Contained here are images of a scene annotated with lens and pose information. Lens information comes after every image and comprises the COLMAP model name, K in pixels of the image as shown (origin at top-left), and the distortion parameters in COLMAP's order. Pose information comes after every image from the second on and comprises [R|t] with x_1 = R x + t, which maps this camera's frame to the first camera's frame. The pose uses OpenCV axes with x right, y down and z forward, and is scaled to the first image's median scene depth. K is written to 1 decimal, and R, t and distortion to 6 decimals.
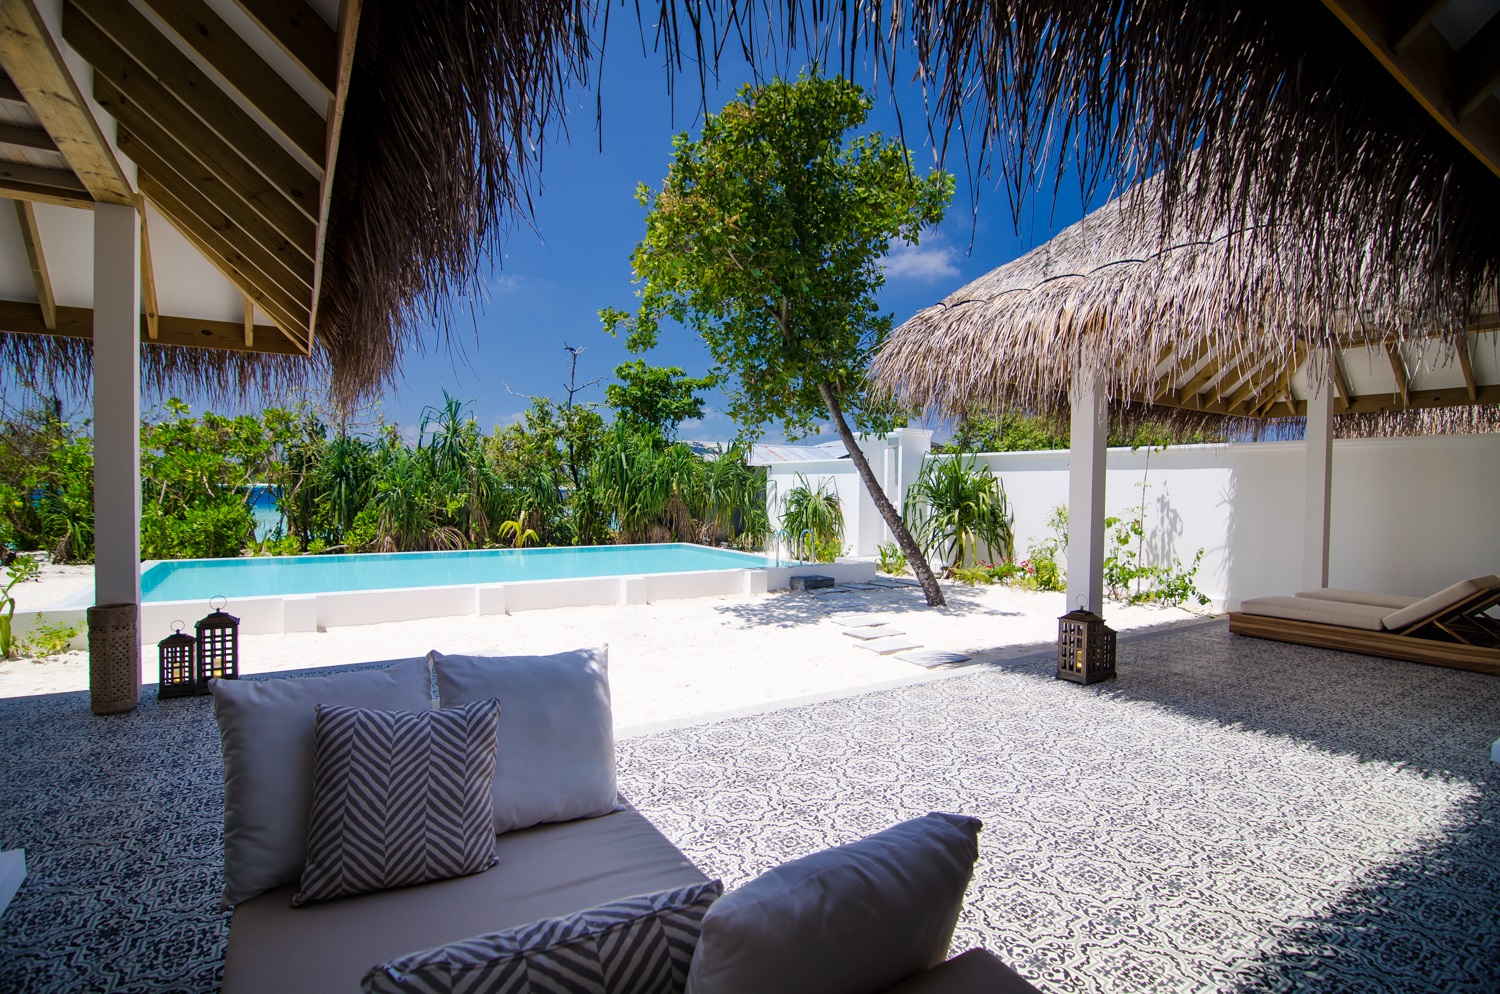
lens RADIAL K [[717.9, 0, 750.0], [0, 717.9, 494.5], [0, 0, 1]] dist [-0.006668, -0.002622]
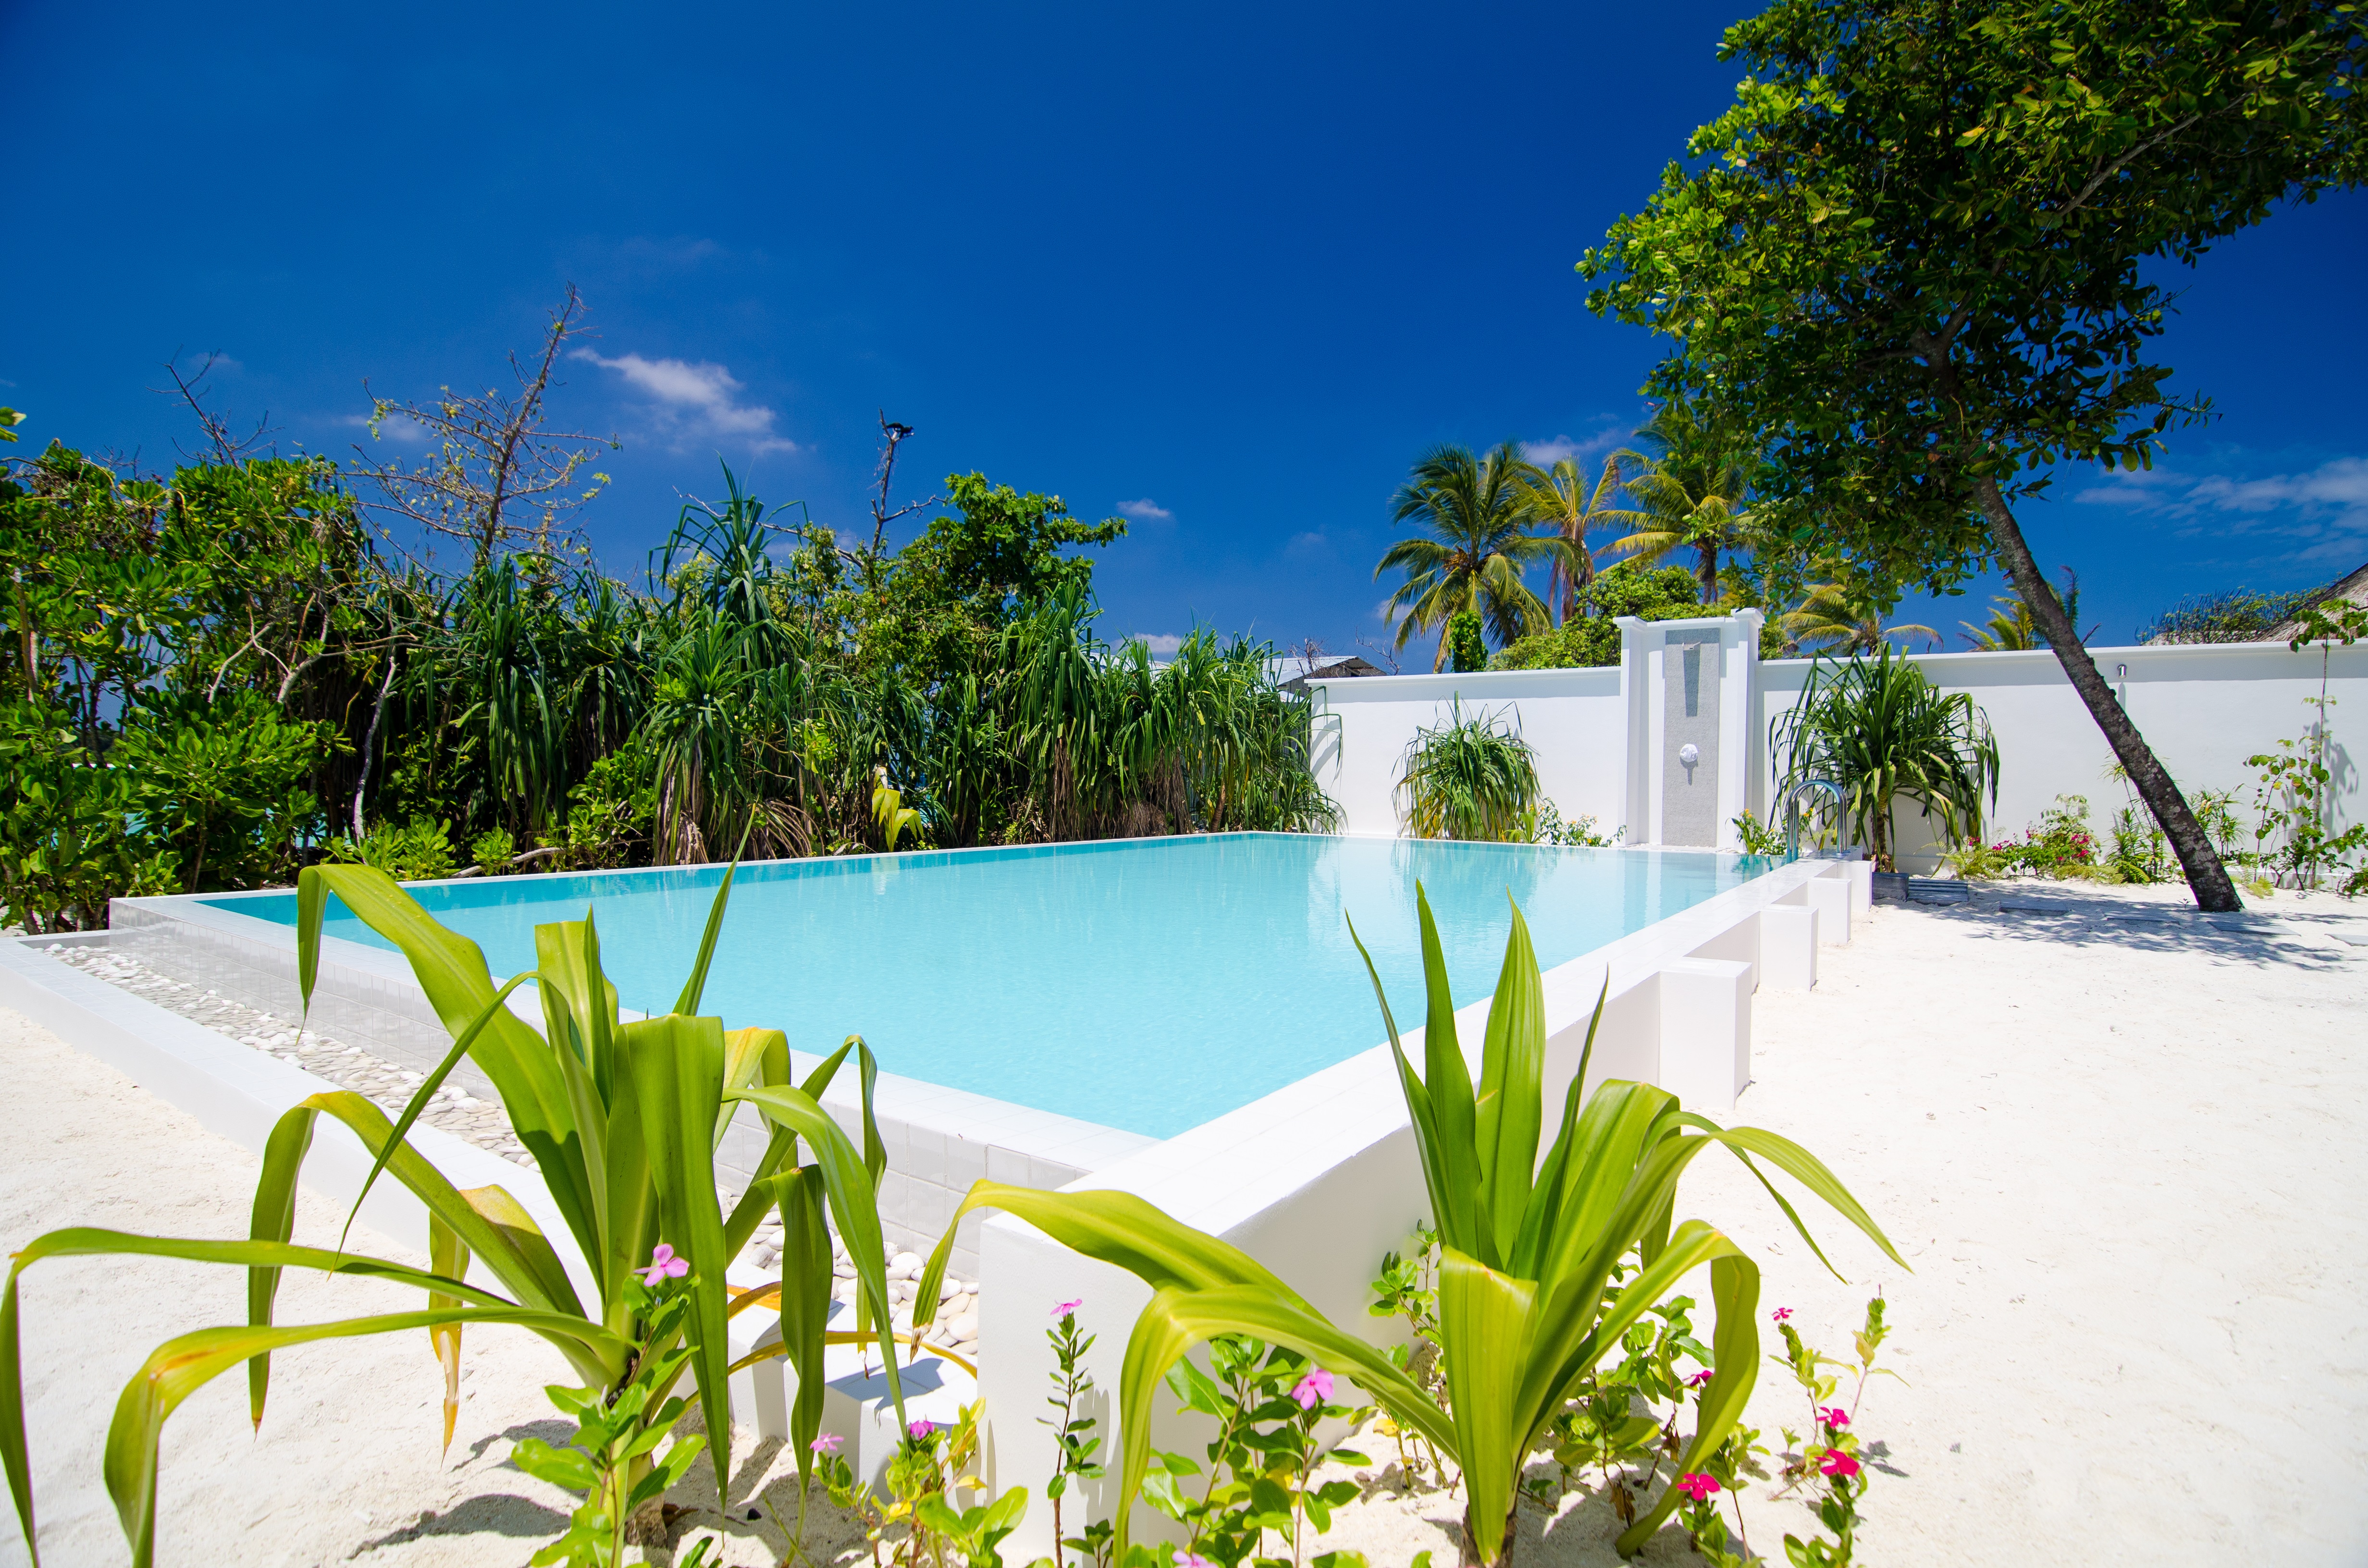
lens RADIAL K [[1133.1, 0, 1185.5], [0, 1133.1, 775.1], [0, 0, 1]] dist [-0.006668, -0.002622]
pose [[0.932250, 0.000404, 0.361813, -0.374532], [0.000128, 0.999999, -0.001447, 0.026430], [-0.361814, 0.001395, 0.932249, 0.264639]]
